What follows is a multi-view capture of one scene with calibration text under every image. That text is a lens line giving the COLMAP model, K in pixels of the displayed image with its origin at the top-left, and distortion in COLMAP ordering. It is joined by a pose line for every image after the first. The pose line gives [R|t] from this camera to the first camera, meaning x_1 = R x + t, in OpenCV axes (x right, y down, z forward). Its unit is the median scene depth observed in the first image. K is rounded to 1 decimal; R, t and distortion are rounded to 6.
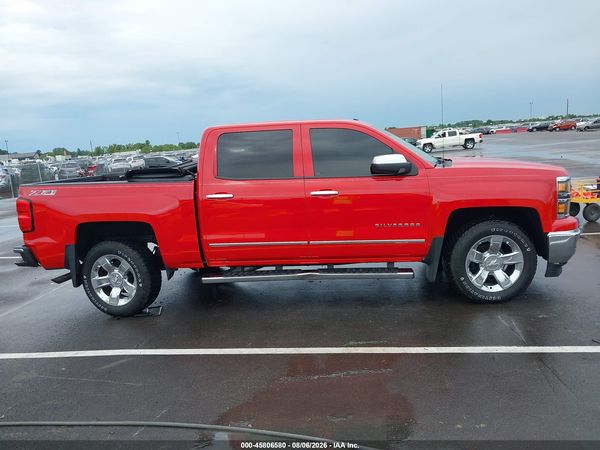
lens RADIAL K [[471.4, 0, 300.0], [0, 471.4, 225.0], [0, 0, 1]] dist [0.002624, -0.005230]
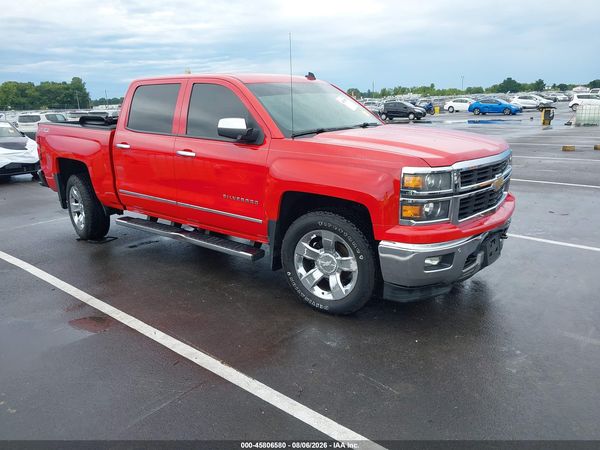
lens RADIAL K [[471.4, 0, 300.0], [0, 471.4, 225.0], [0, 0, 1]] dist [0.002624, -0.005230]
pose [[0.852283, 0.183757, -0.489742, 0.753174], [-0.127702, 0.981029, 0.145858, -0.096708], [0.507254, -0.061771, 0.859580, 0.288712]]
